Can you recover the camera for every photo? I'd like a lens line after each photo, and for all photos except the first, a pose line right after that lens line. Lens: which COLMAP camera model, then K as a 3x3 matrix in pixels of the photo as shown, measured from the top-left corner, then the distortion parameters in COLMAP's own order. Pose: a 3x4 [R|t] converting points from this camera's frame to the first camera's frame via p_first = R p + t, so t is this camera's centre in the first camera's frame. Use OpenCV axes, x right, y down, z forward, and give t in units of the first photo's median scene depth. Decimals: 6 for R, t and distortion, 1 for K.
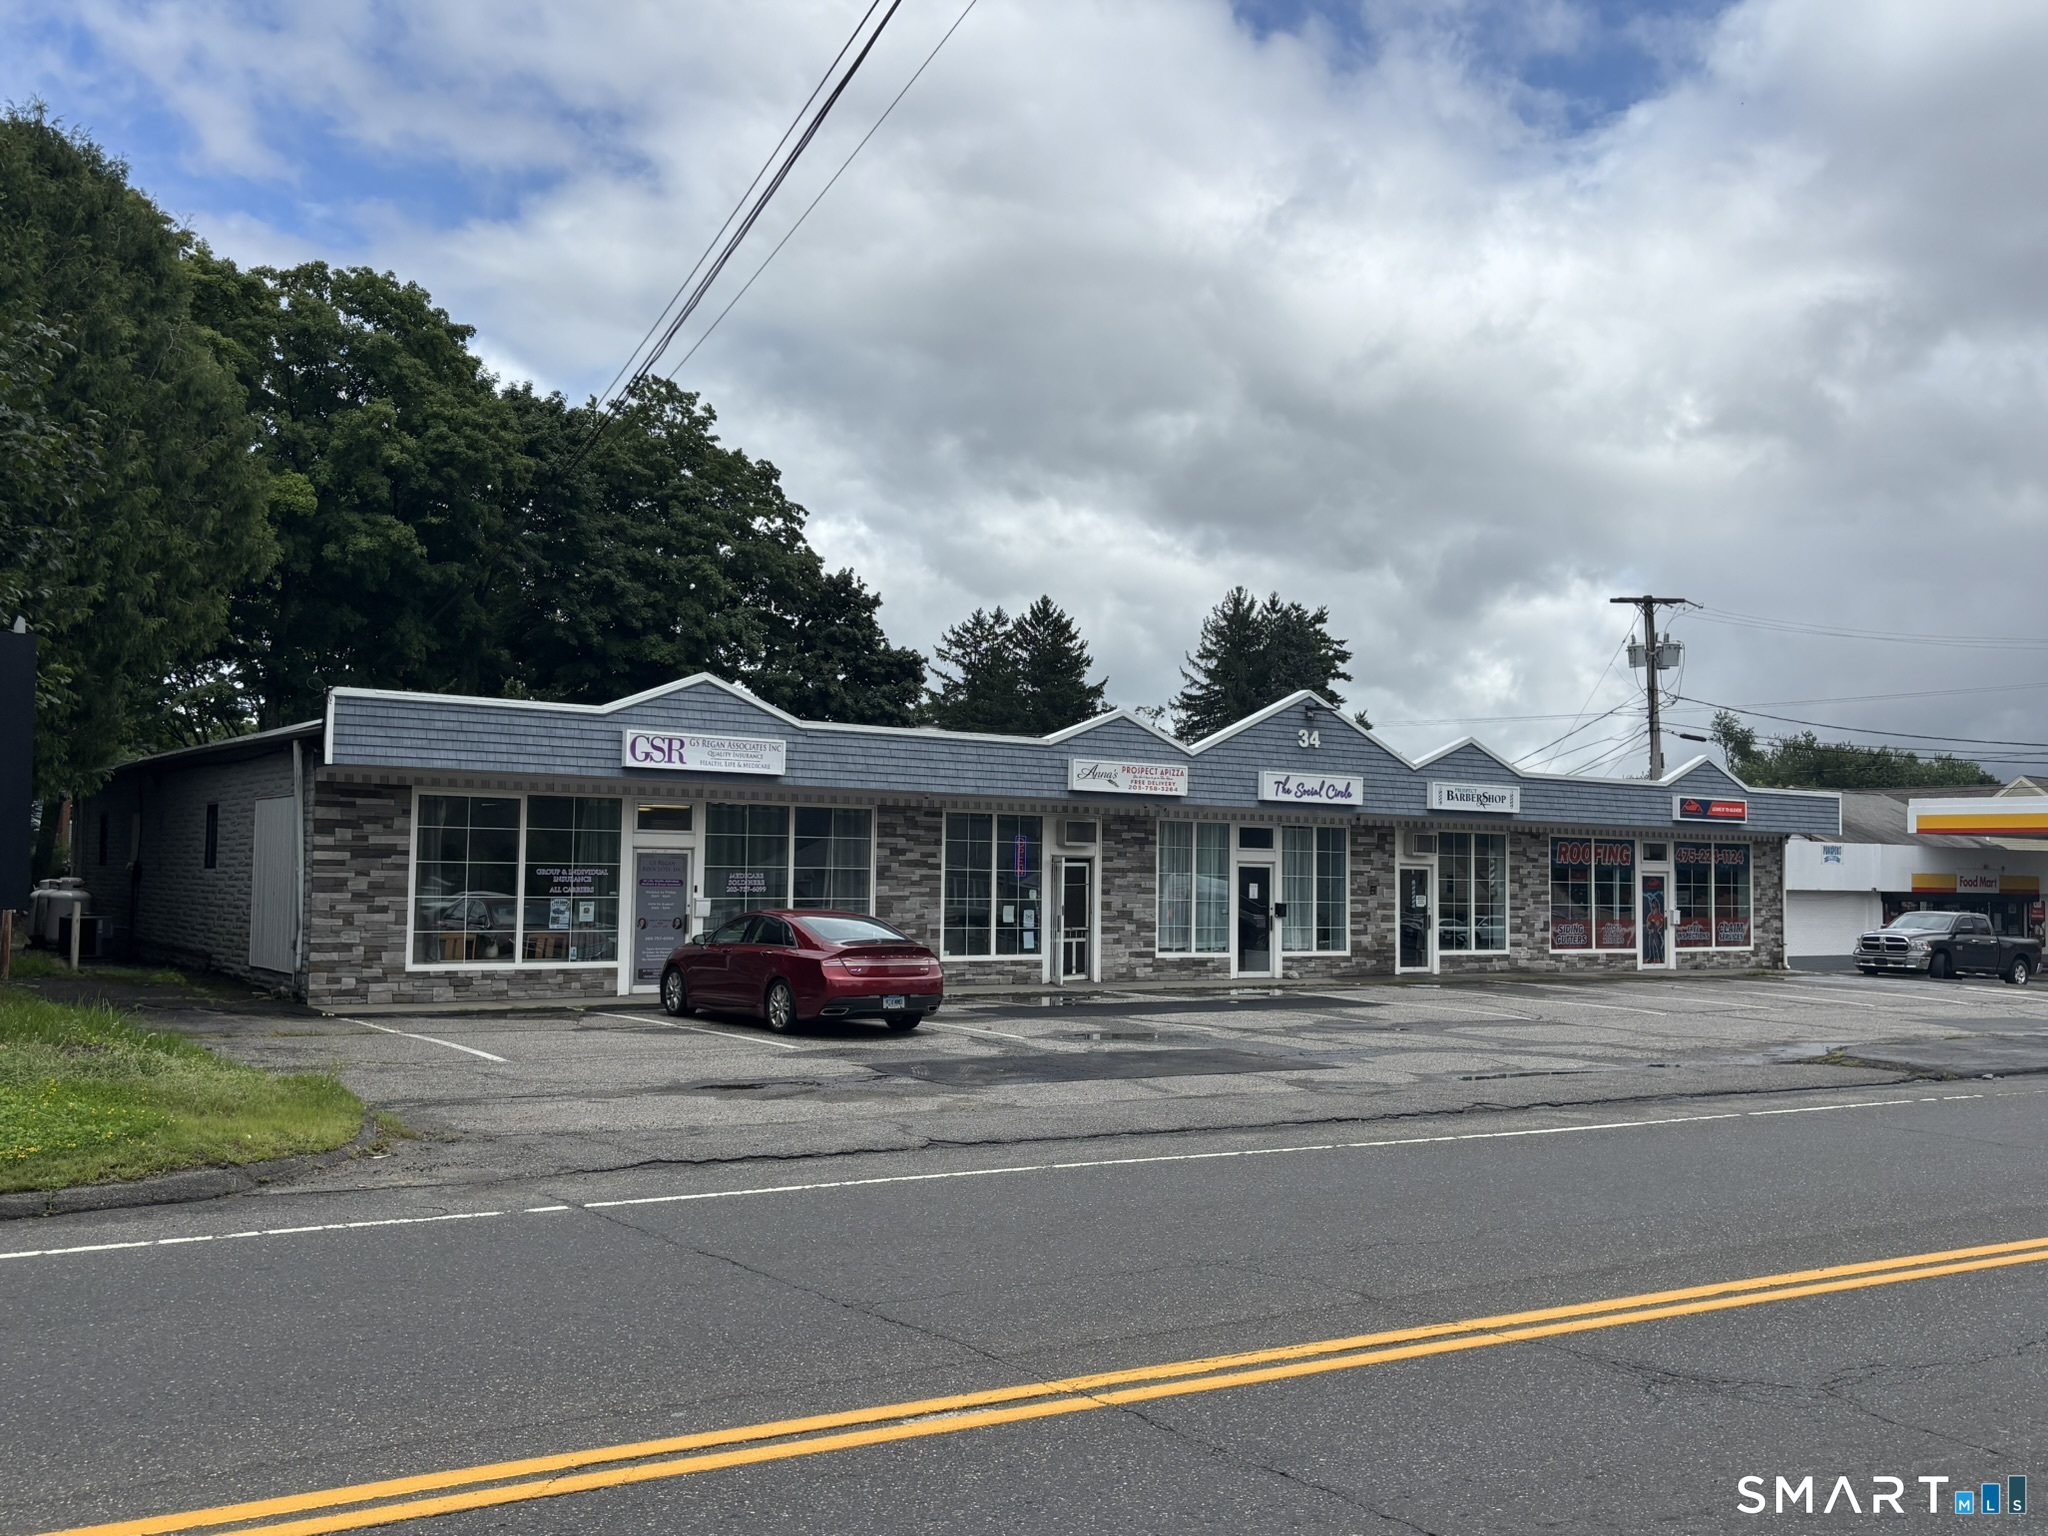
lens RADIAL K [[1845.1, 0, 1030.9], [0, 1845.1, 775.4], [0, 0, 1]] dist [0.189292, -0.615069]
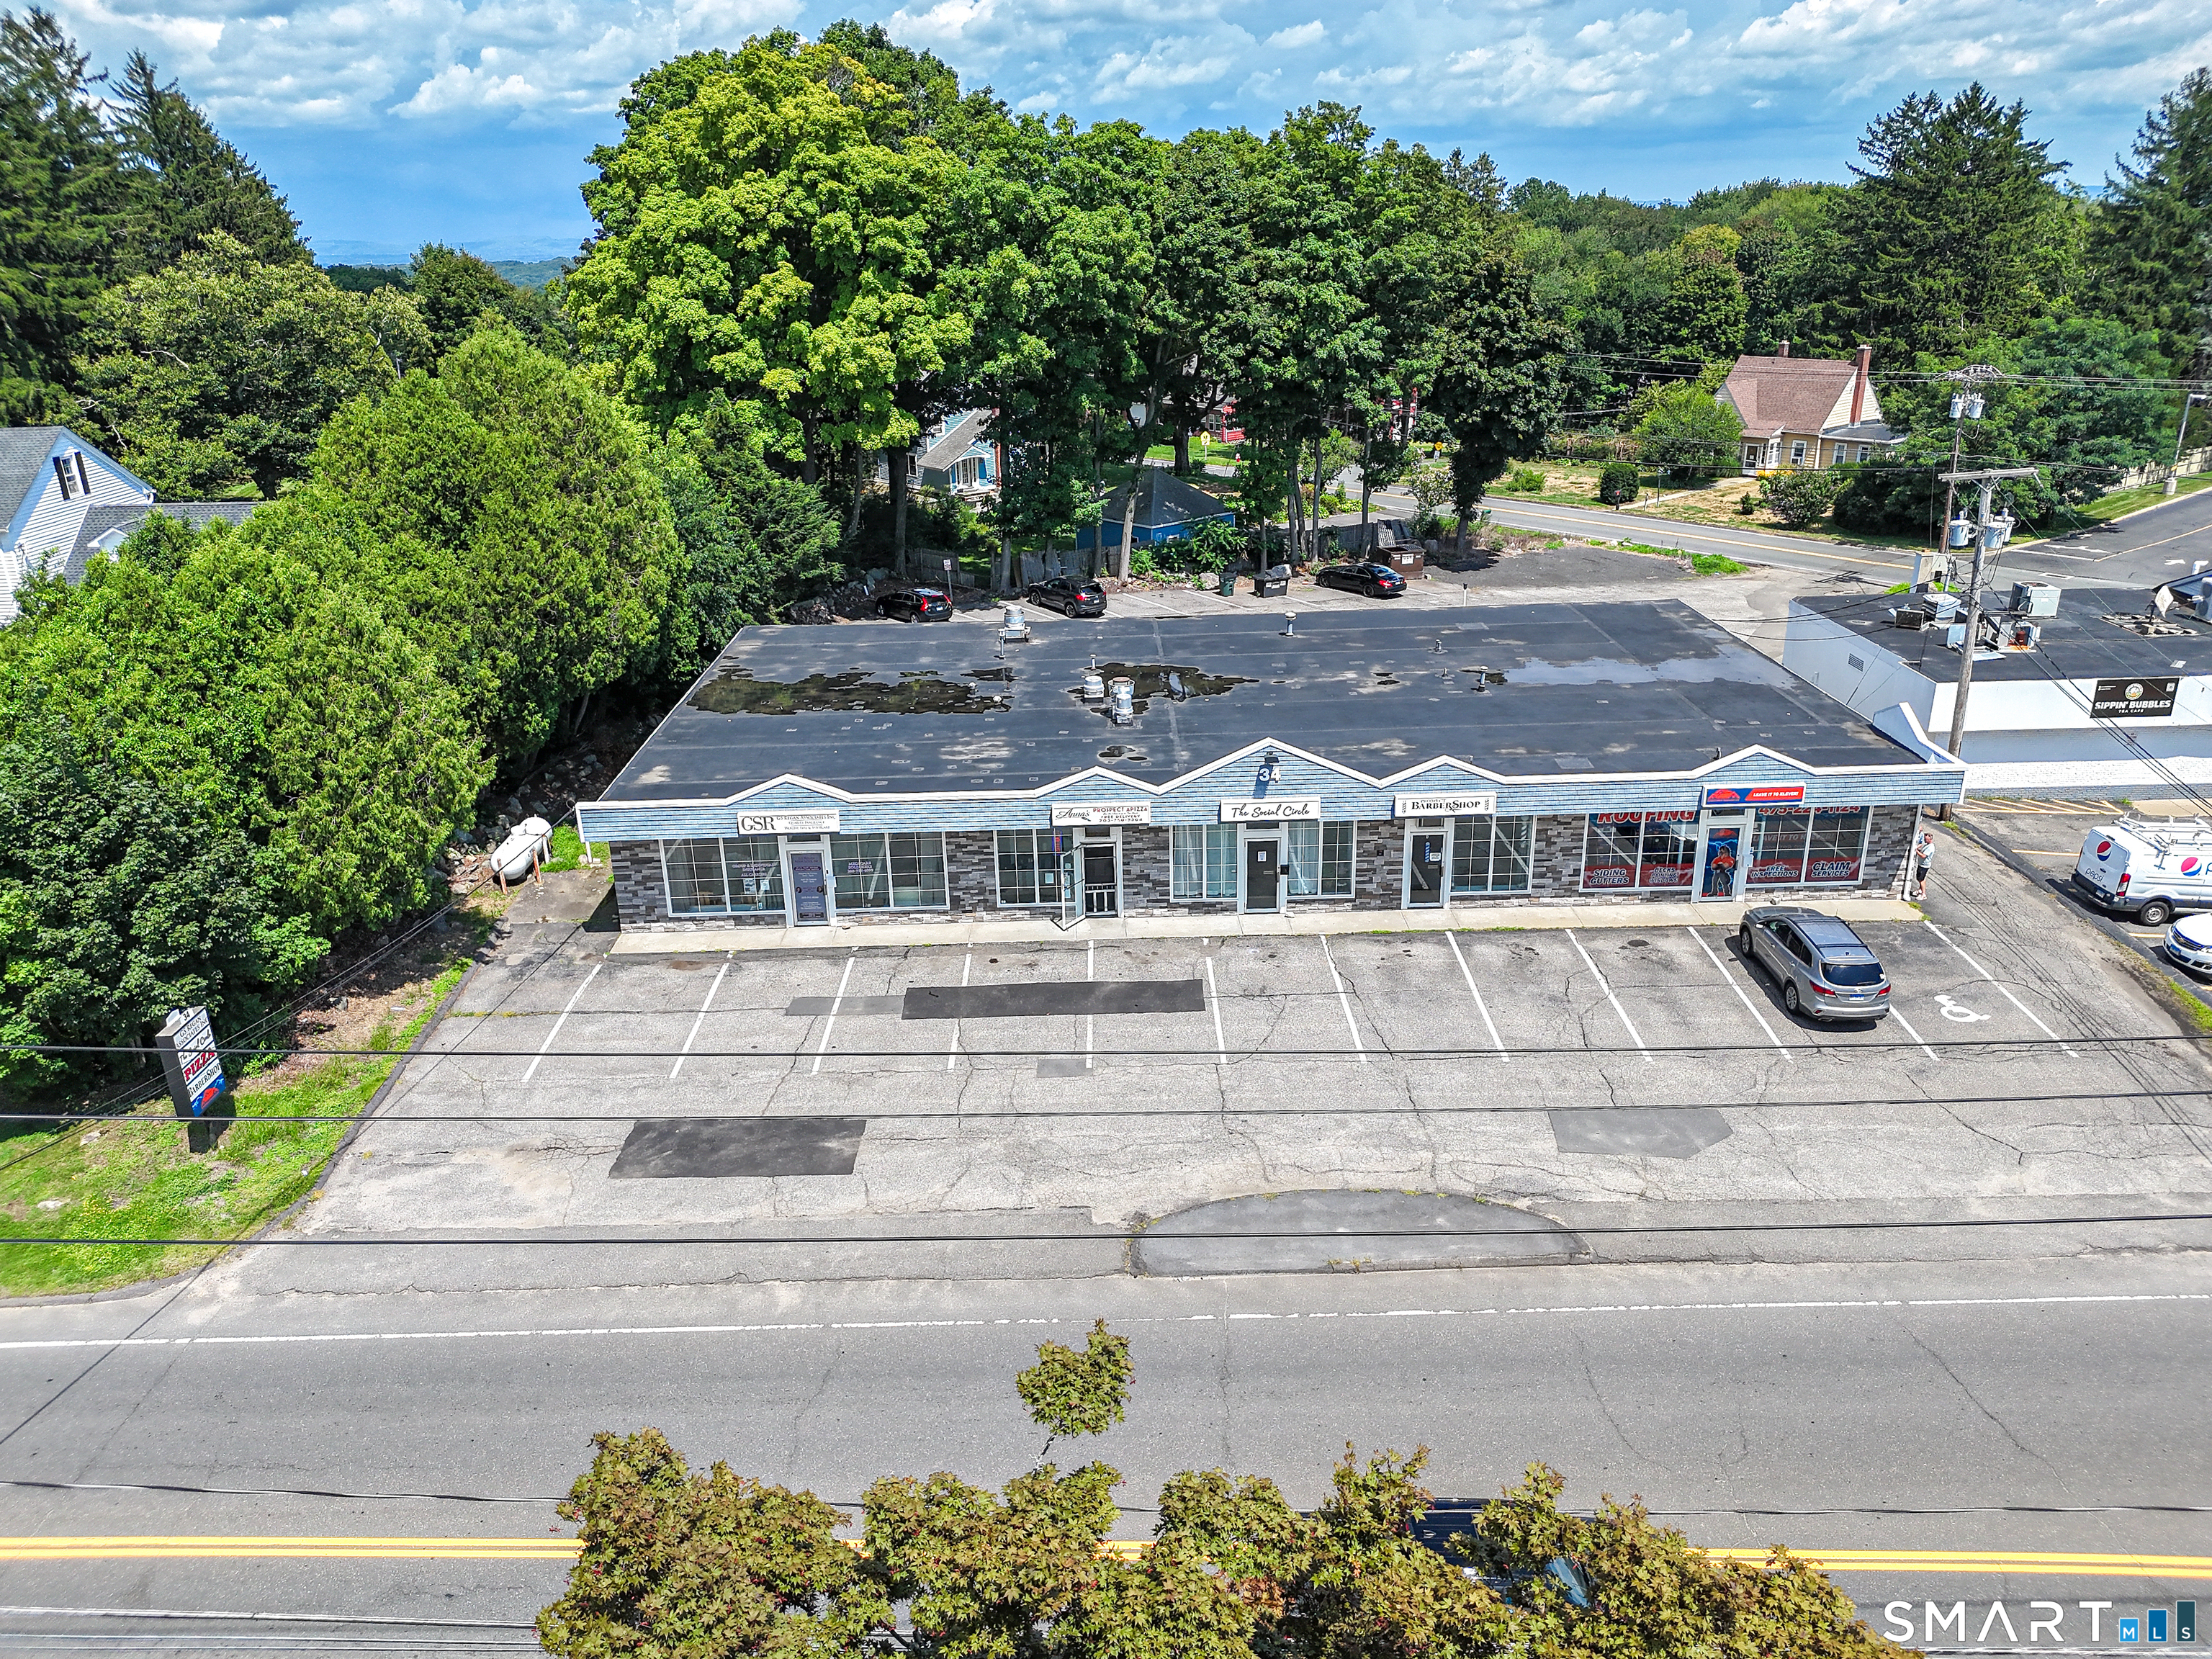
lens RADIAL K [[1563.2, 0, 1092.3], [0, 1563.2, 834.0], [0, 0, 1]] dist [0.054490, -0.054789]
pose [[0.812917, 0.178012, -0.554506, 0.688433], [0.072138, 0.914029, 0.399184, -0.447353], [0.577894, -0.364504, 0.730188, 0.070400]]
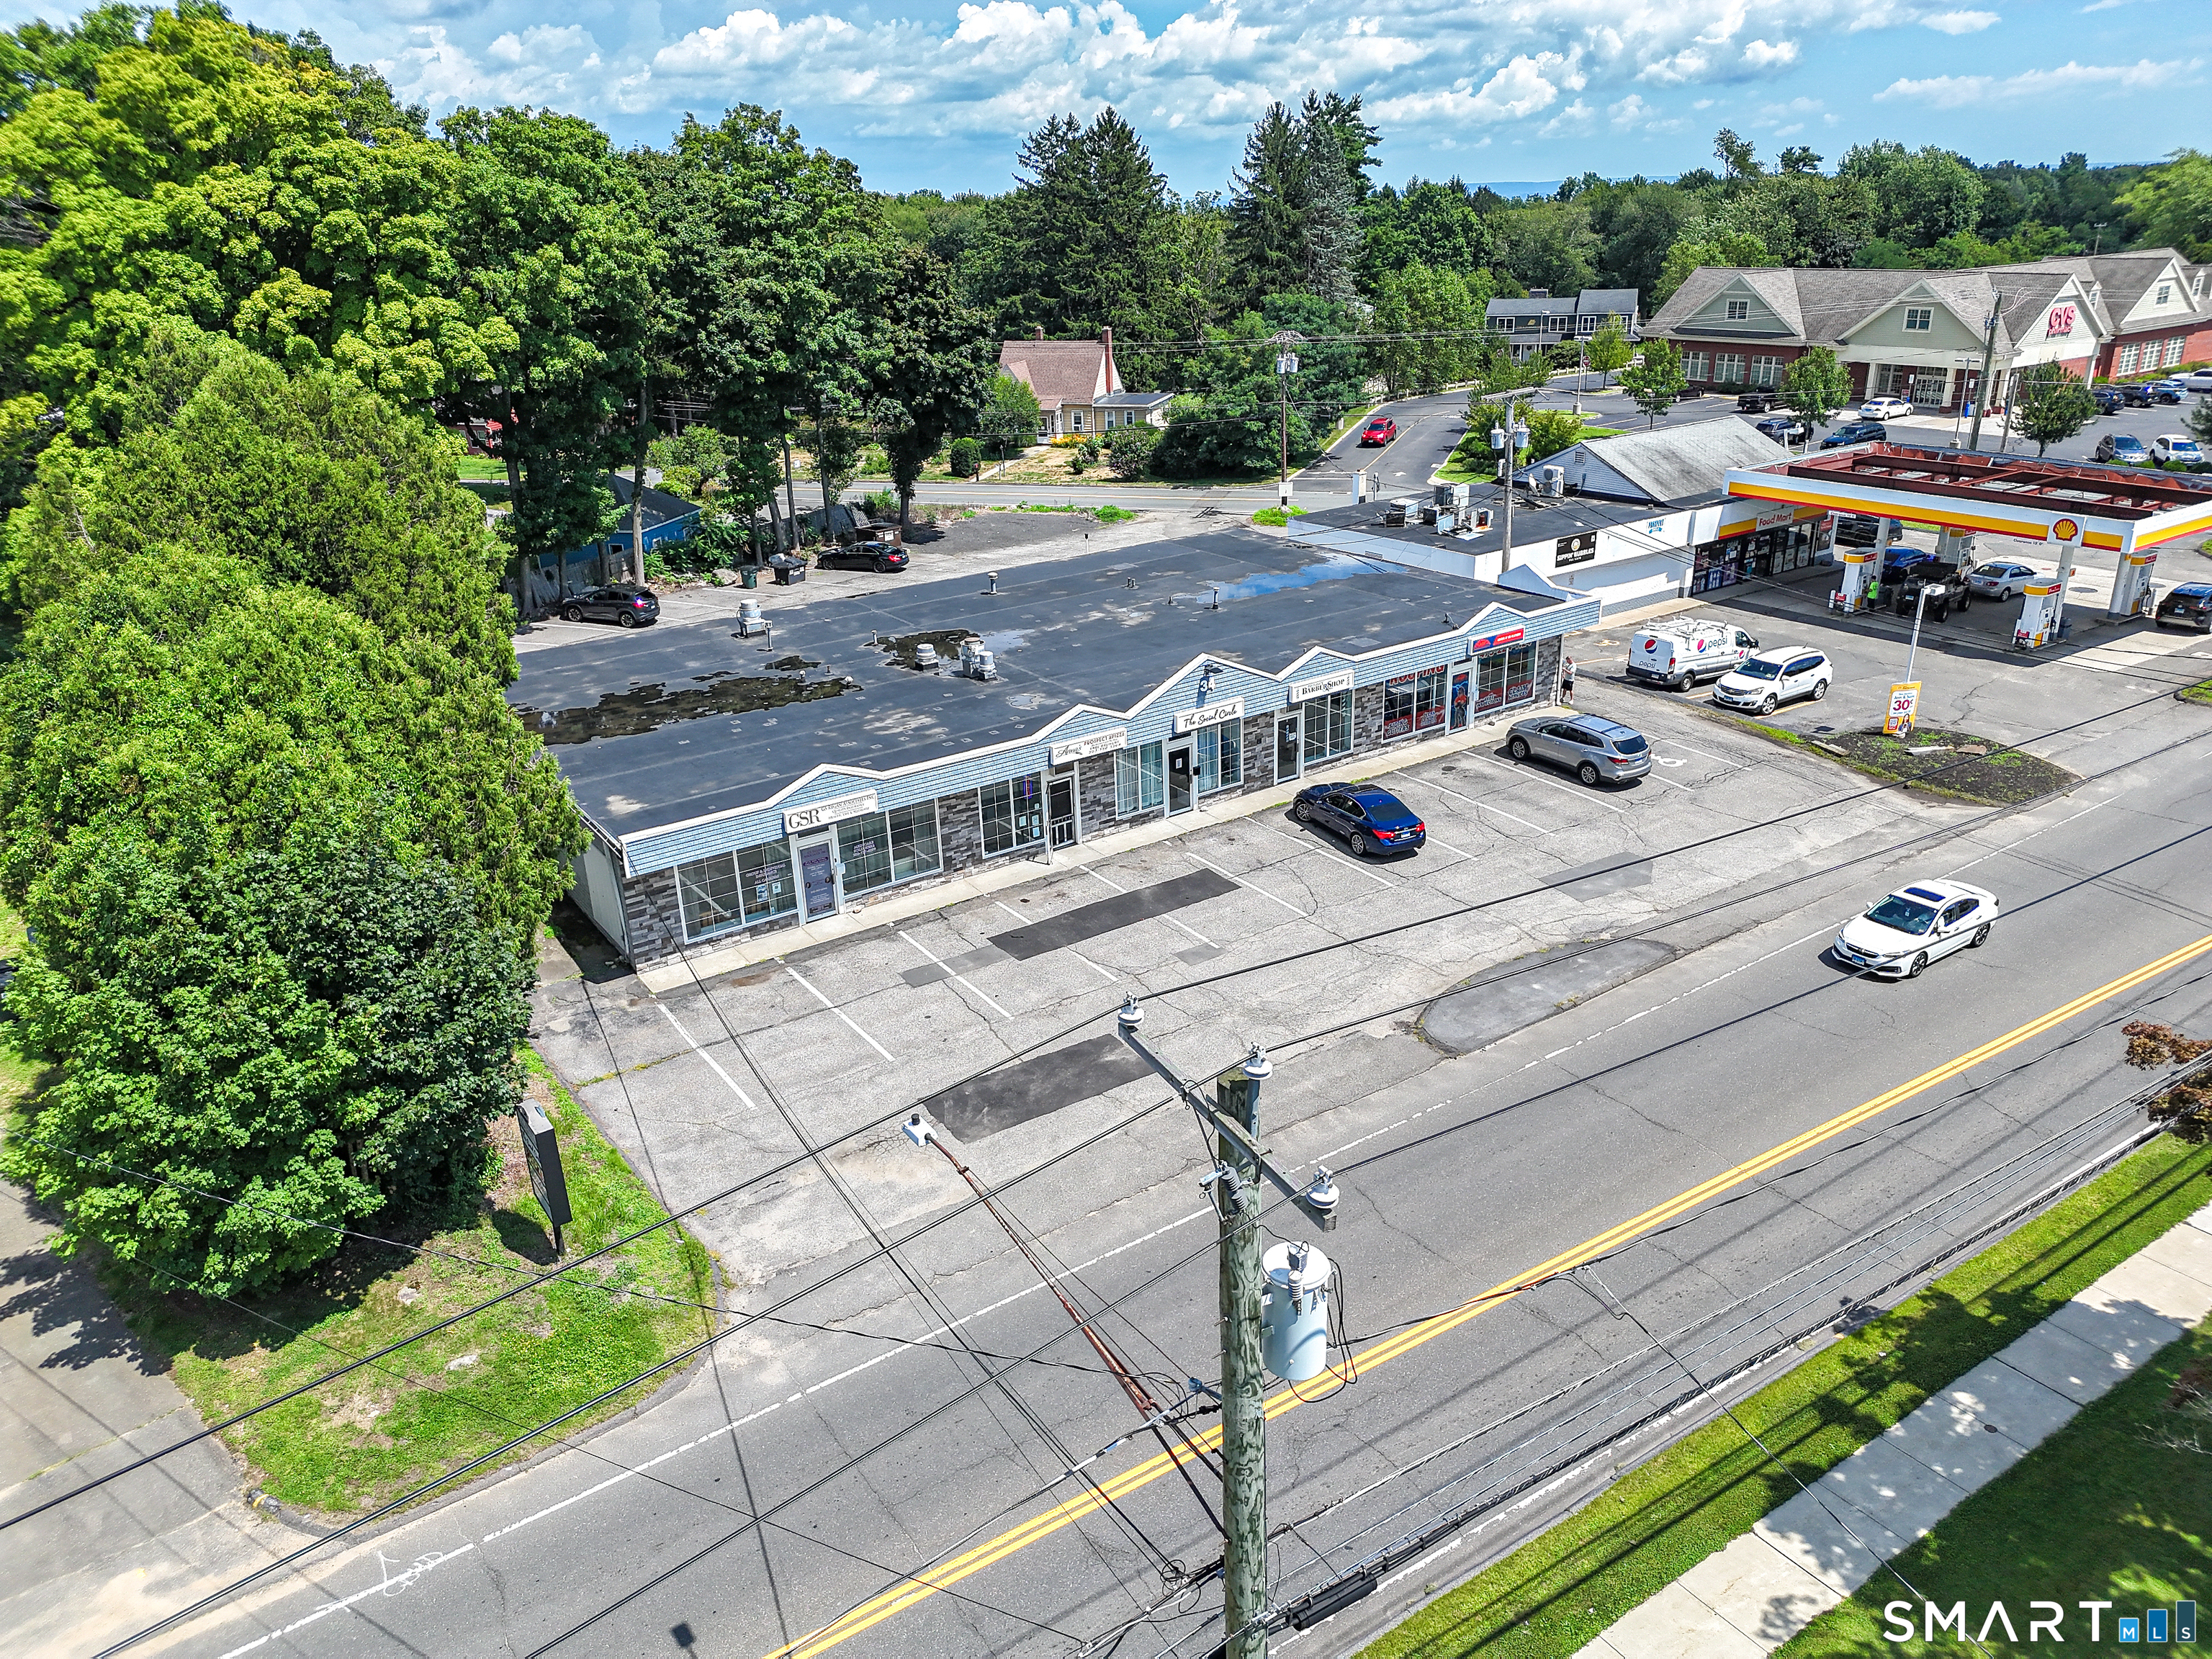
lens RADIAL K [[1548.5, 0, 1087.1], [0, 1548.5, 837.1], [0, 0, 1]] dist [0.056168, -0.055779]
pose [[0.998246, -0.035011, -0.047739, 0.105926], [0.052236, 0.900378, 0.431962, -0.477832], [0.027860, -0.433698, 0.900628, -0.247193]]
